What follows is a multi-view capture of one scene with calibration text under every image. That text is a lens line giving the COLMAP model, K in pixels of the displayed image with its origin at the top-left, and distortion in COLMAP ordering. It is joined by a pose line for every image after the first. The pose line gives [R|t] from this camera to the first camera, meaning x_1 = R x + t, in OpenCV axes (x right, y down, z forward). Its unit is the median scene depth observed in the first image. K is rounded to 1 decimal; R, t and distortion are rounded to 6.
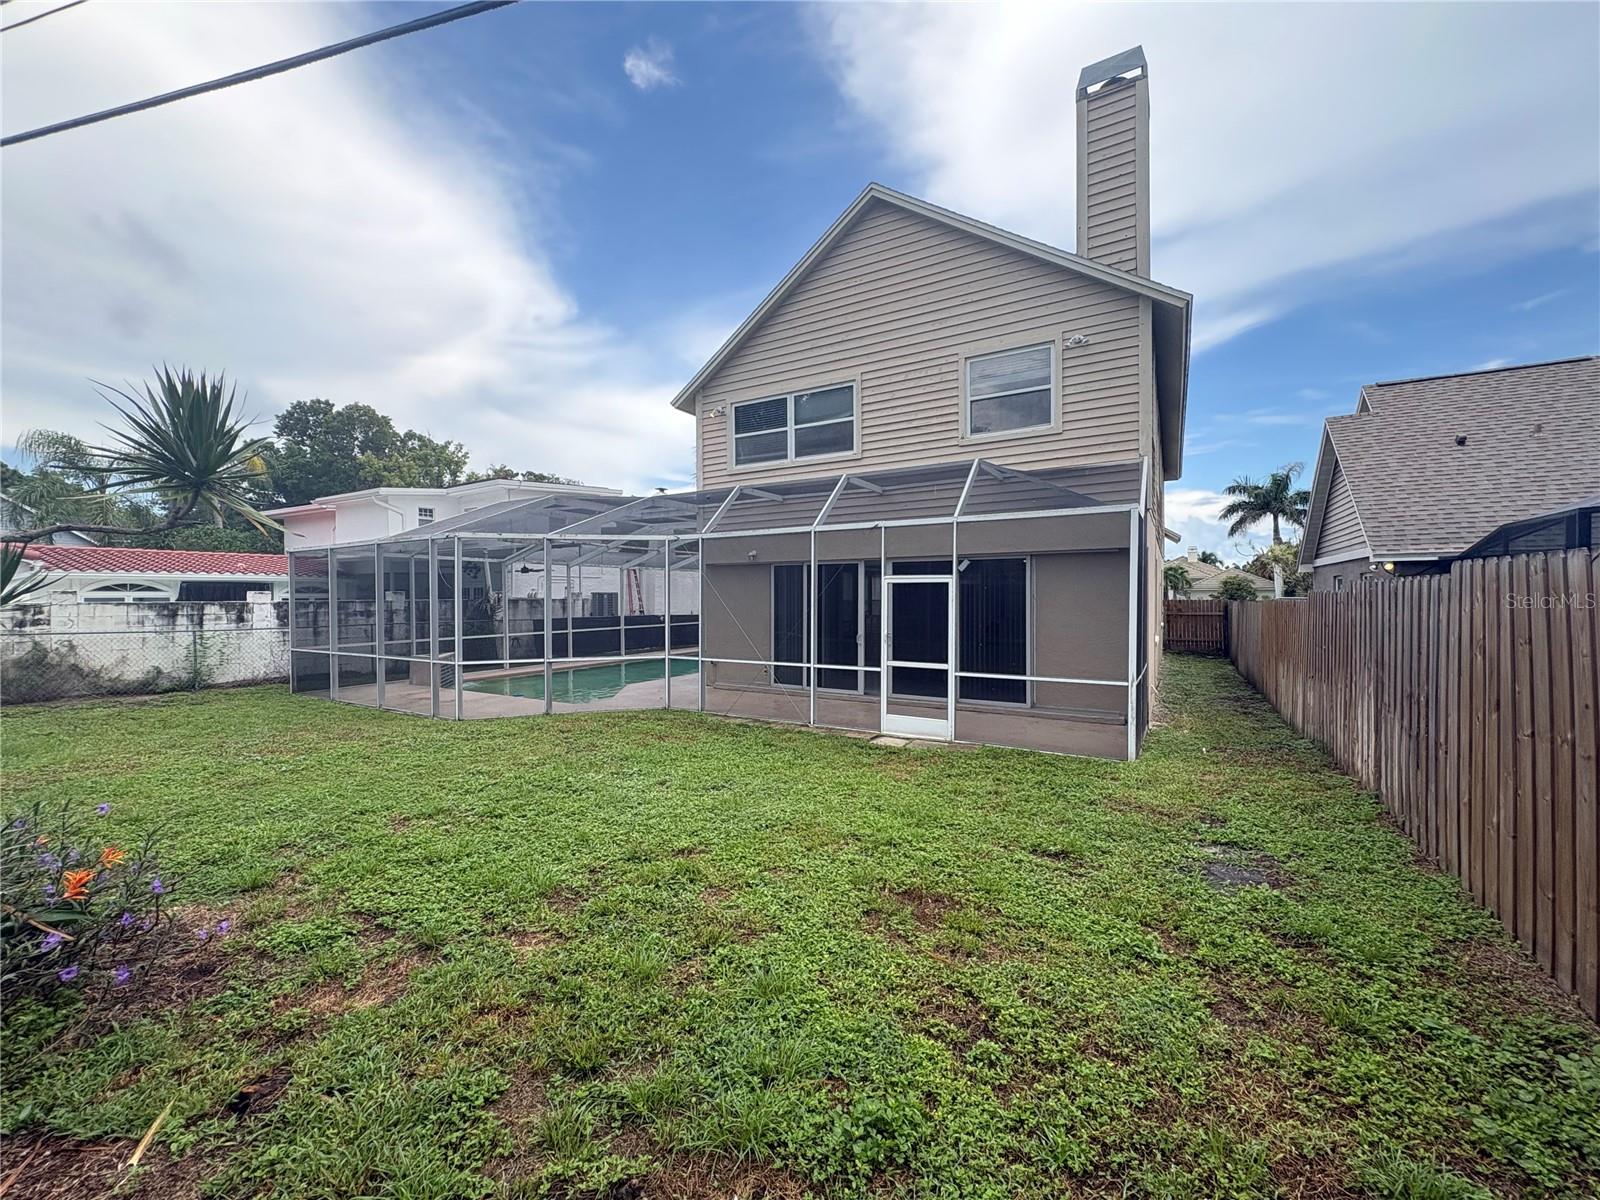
lens RADIAL K [[635.1, 0, 790.9], [0, 635.1, 599.3], [0, 0, 1]] dist [0.000079, 0.000287]
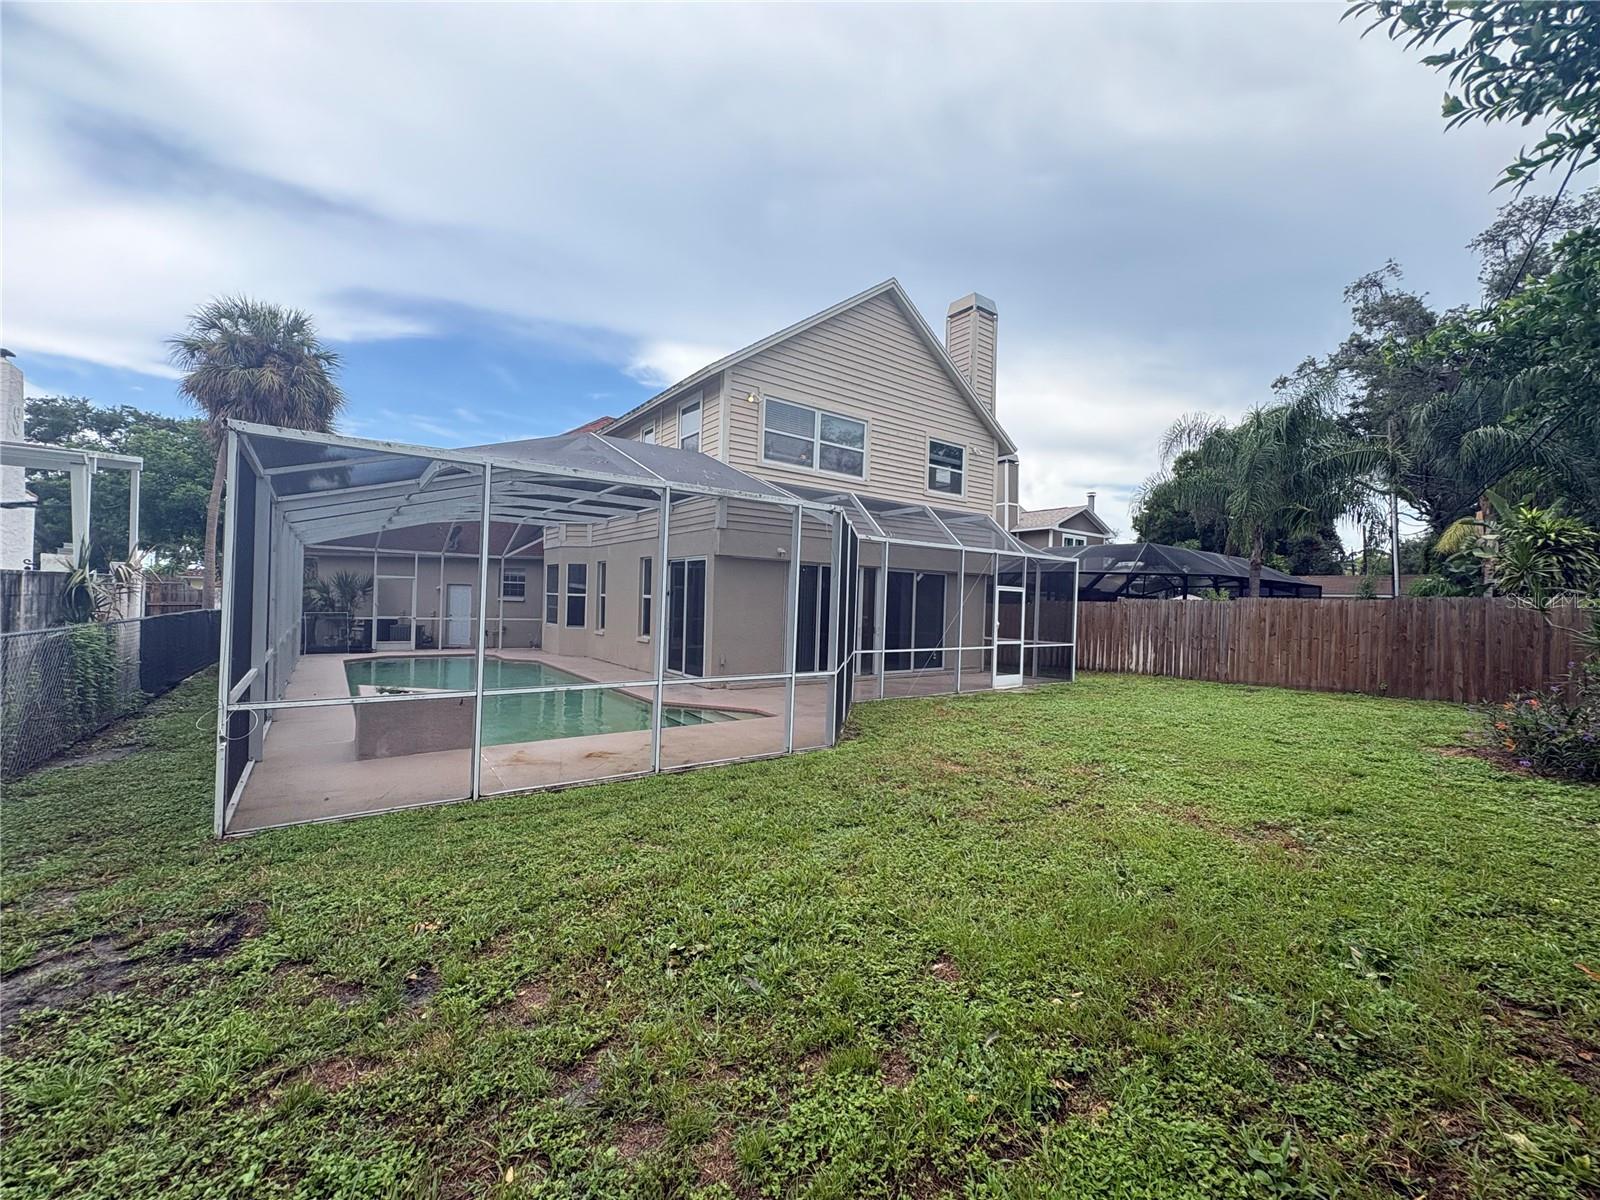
lens RADIAL K [[635.1, 0, 791.3], [0, 635.1, 597.4], [0, 0, 1]] dist [0.000079, 0.000287]
pose [[0.377160, 0.011620, 0.926075, -1.094411], [-0.020230, 0.999786, -0.004306, 0.006022], [-0.925927, -0.017110, 0.377314, 0.664073]]
